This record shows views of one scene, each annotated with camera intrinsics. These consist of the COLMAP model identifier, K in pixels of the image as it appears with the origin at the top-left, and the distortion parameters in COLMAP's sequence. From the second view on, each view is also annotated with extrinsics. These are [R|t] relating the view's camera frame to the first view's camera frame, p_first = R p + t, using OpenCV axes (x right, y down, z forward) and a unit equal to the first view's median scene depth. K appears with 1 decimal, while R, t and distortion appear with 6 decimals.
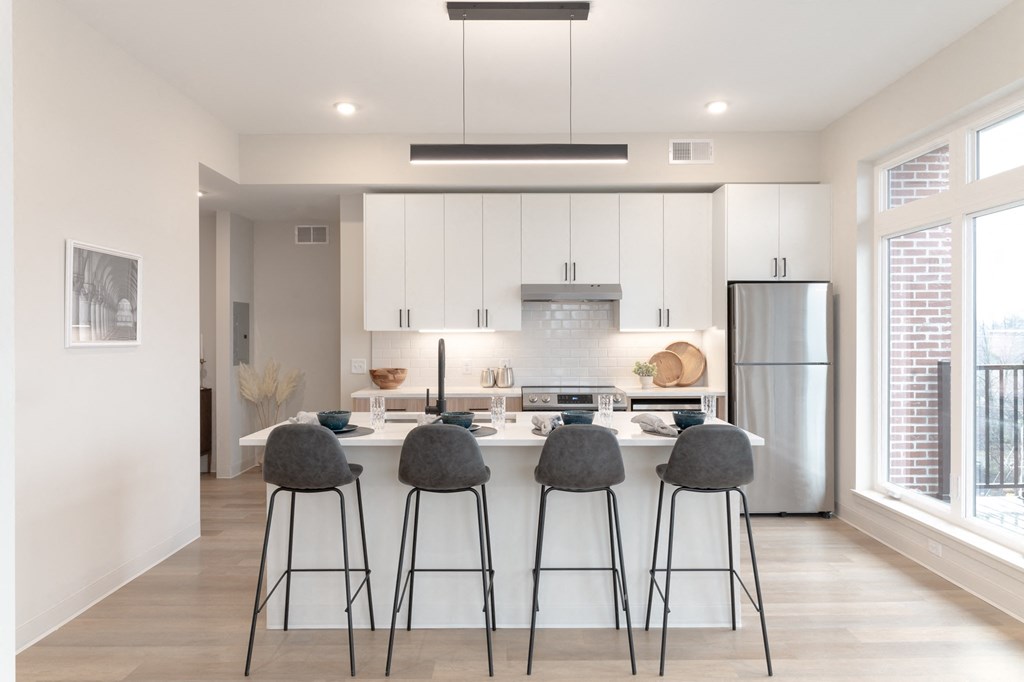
lens RADIAL K [[830.7, 0, 533.0], [0, 830.7, 325.4], [0, 0, 1]] dist [-0.006175, 0.001354]
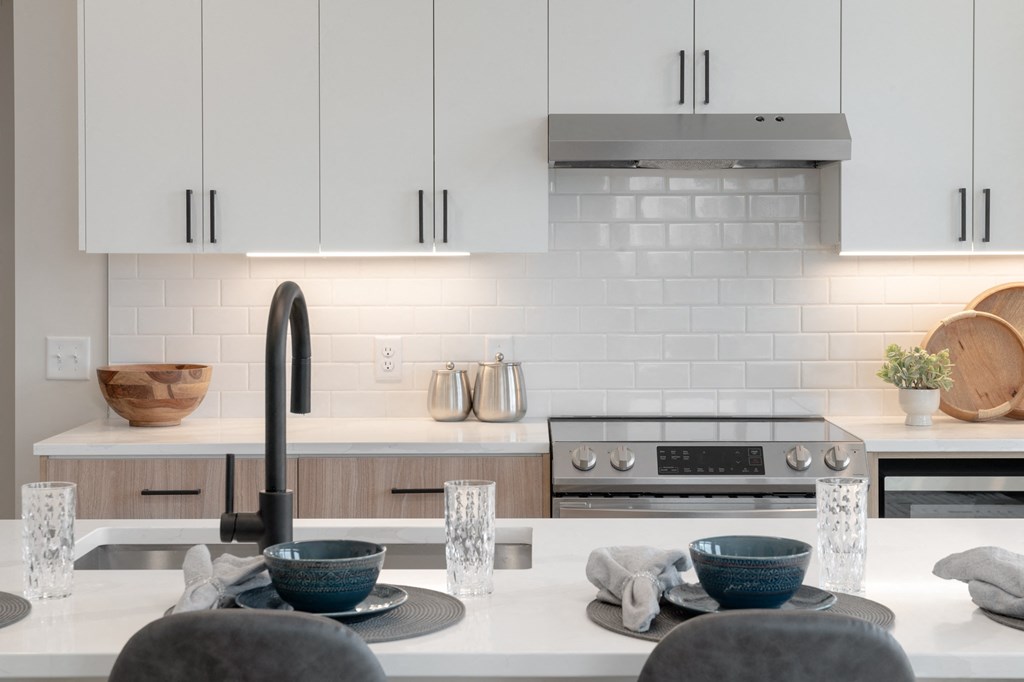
lens RADIAL K [[1861.5, 0, 512.8], [0, 1861.5, 256.6], [0, 0, 1]] dist [0.016790, 0.119442]
pose [[0.999514, 0.000845, -0.031154, -0.004797], [-0.000540, 0.999952, 0.009796, 0.000335], [0.031160, -0.009774, 0.999467, 0.248410]]
